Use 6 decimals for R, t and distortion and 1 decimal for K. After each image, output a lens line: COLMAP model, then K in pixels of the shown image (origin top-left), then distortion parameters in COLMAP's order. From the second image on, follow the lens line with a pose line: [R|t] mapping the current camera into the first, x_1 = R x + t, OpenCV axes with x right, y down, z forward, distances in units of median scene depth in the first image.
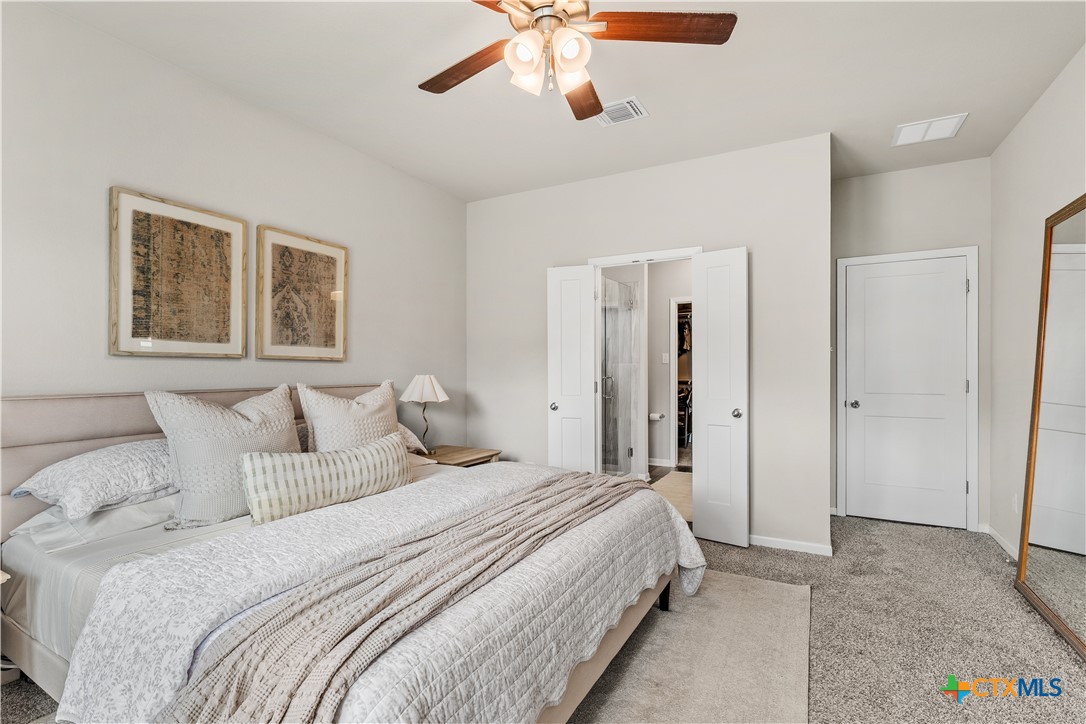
lens RADIAL K [[494.5, 0, 544.1], [0, 494.5, 366.5], [0, 0, 1]] dist [0.000899, 0.000117]
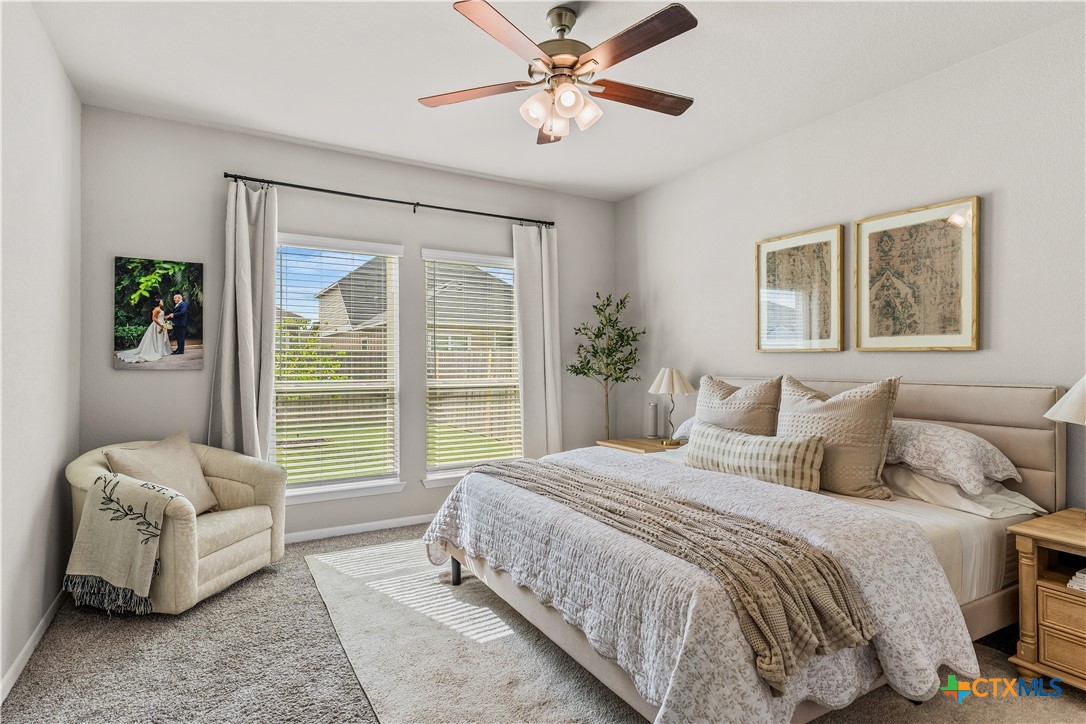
lens RADIAL K [[548.8, 0, 543.8], [0, 548.8, 358.9], [0, 0, 1]] dist [-0.000972, -0.000111]
pose [[-0.496800, 0.001774, -0.867863, 0.696609], [0.008632, 0.999959, -0.002898, -0.002818], [0.867822, -0.008931, -0.496795, 0.946631]]
